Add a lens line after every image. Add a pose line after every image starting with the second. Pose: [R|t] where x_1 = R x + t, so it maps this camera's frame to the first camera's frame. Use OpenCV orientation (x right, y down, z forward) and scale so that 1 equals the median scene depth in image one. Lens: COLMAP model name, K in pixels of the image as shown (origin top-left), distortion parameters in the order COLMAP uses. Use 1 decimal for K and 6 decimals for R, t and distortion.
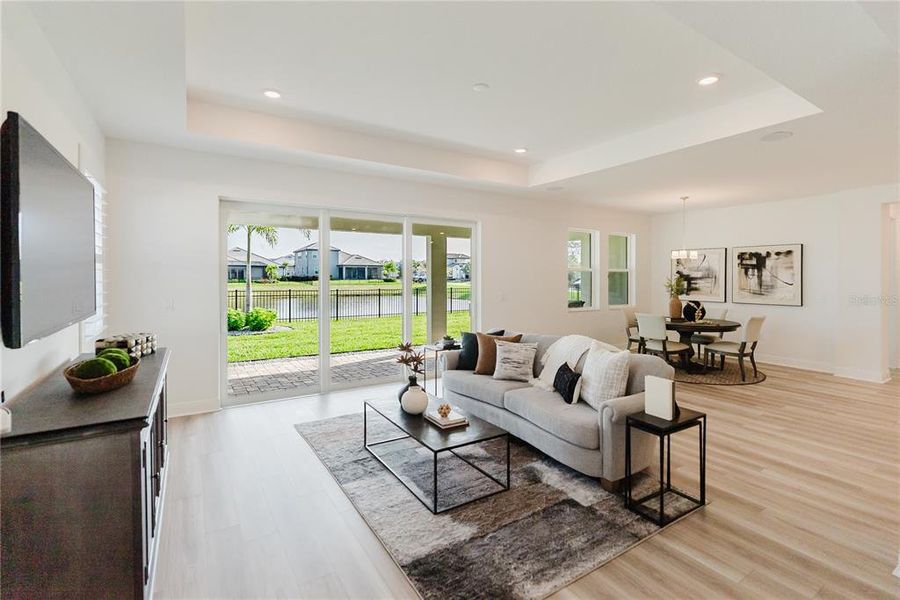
lens RADIAL K [[412.0, 0, 455.3], [0, 412.0, 279.9], [0, 0, 1]] dist [-0.000353, 0.000252]
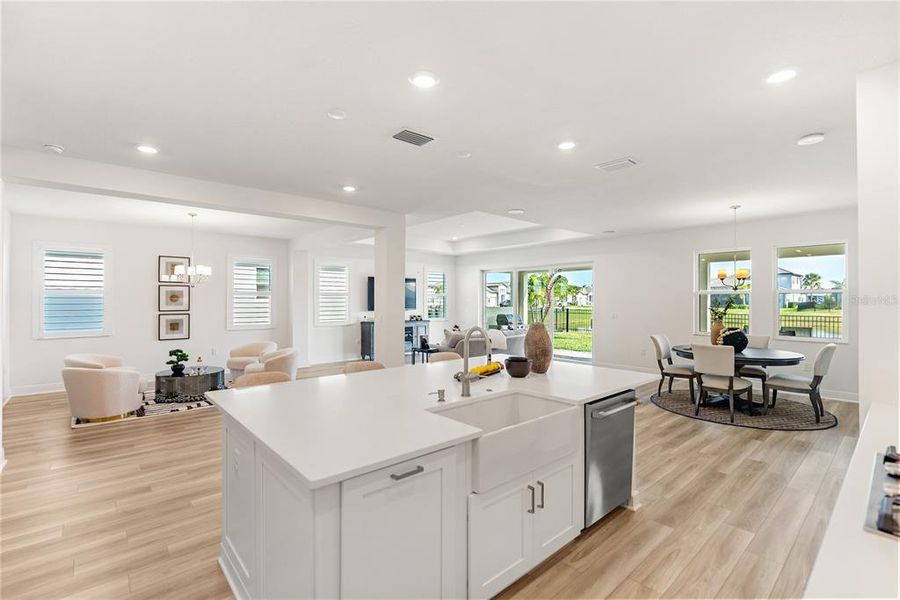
lens RADIAL K [[406.1, 0, 451.2], [0, 406.1, 297.1], [0, 0, 1]] dist [-0.003868, -0.000108]
pose [[0.154302, -0.012324, -0.987947, 1.347019], [-0.007413, 0.999880, -0.013630, 0.003816], [0.987996, 0.009427, 0.154192, 0.301193]]
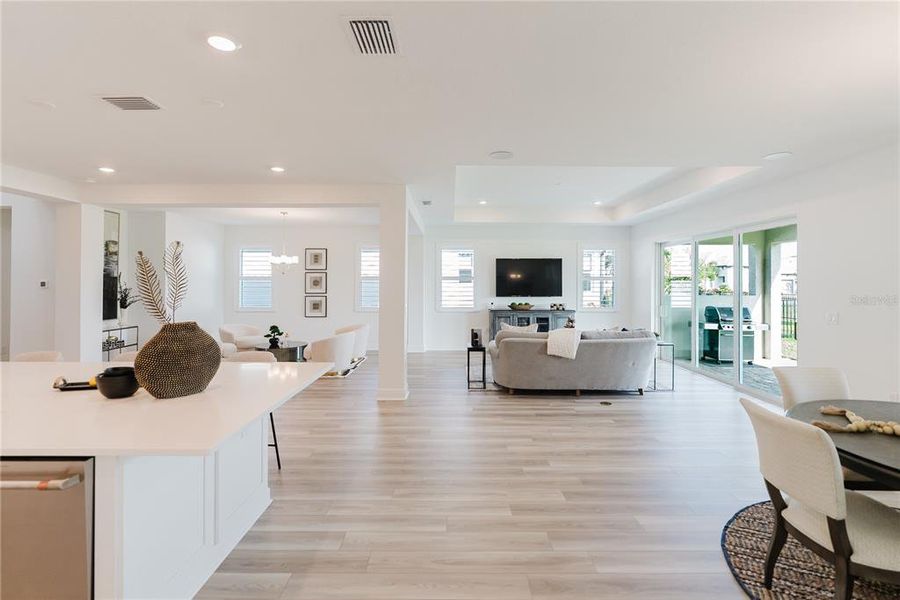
lens RADIAL K [[414.0, 0, 453.7], [0, 414.0, 280.5], [0, 0, 1]] dist [-0.000365, 0.000444]
pose [[-0.534109, -0.012538, -0.845323, 1.029837], [-0.012414, 0.999899, -0.006986, -0.007423], [0.845324, 0.006762, -0.534211, 0.869703]]
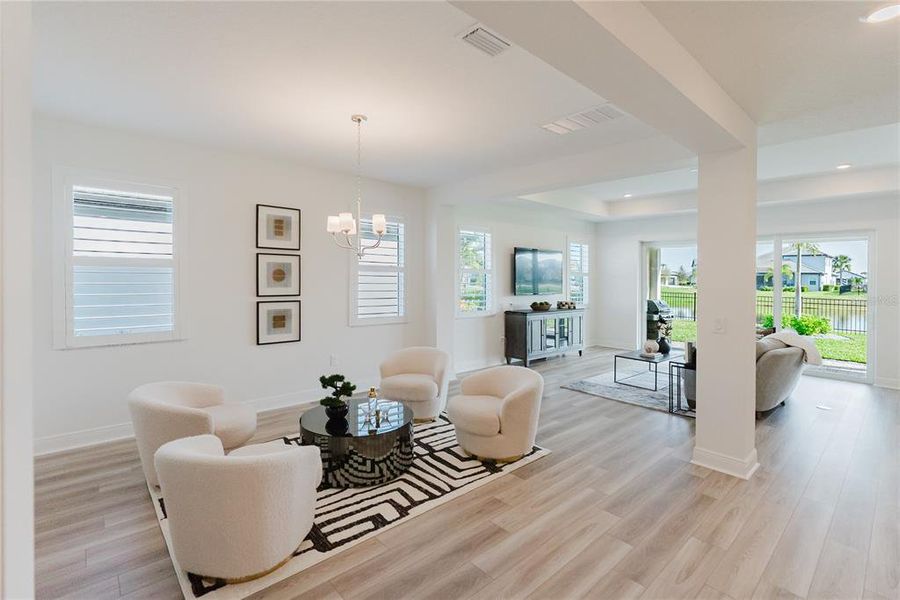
lens RADIAL K [[414.0, 0, 453.7], [0, 414.0, 280.5], [0, 0, 1]] dist [-0.000365, 0.000444]
pose [[0.163065, 0.002670, -0.986612, 0.831792], [-0.019674, 0.999806, -0.000546, 0.000422], [0.986419, 0.019499, 0.163086, -0.125848]]
